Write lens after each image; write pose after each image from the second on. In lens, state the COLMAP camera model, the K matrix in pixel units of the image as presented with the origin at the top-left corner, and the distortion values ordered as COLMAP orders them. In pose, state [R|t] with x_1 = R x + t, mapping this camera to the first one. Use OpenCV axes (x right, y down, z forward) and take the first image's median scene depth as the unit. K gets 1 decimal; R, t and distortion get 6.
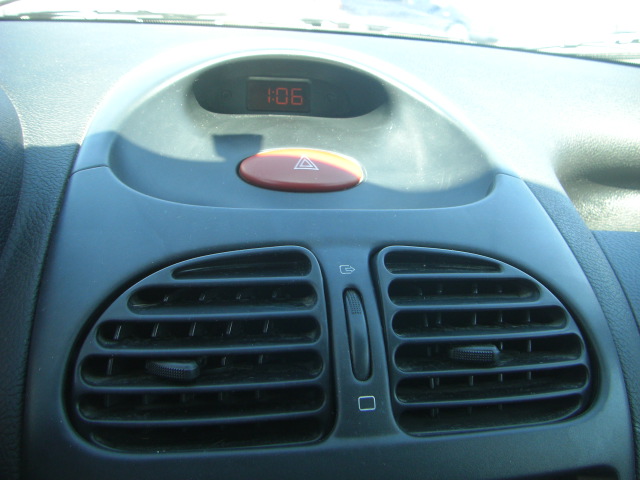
lens RADIAL K [[720.2, 0, 342.0], [0, 720.2, 211.4], [0, 0, 1]] dist [-0.175266, 0.070964]
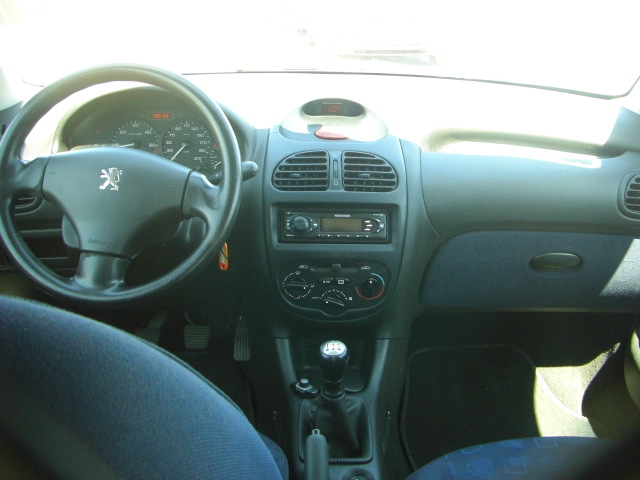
lens RADIAL K [[720.2, 0, 342.0], [0, 720.2, 211.4], [0, 0, 1]] dist [-0.175266, 0.070964]
pose [[0.984020, 0.011432, -0.177691, 0.830031], [-0.004813, 0.999280, 0.037637, 0.255009], [0.177993, -0.036180, 0.983366, -3.286476]]
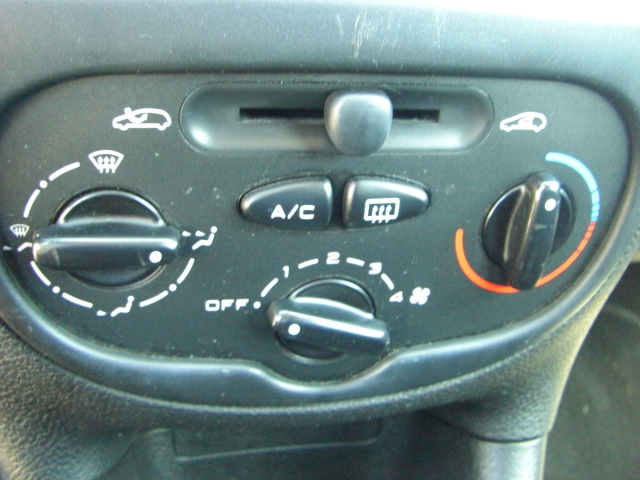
lens RADIAL K [[720.2, 0, 342.0], [0, 720.2, 211.4], [0, 0, 1]] dist [-0.175266, 0.070964]
pose [[0.999899, 0.005536, 0.013128, 0.011112], [-0.008071, 0.979406, 0.201740, 0.702054], [-0.011740, -0.201825, 0.979351, 0.262007]]
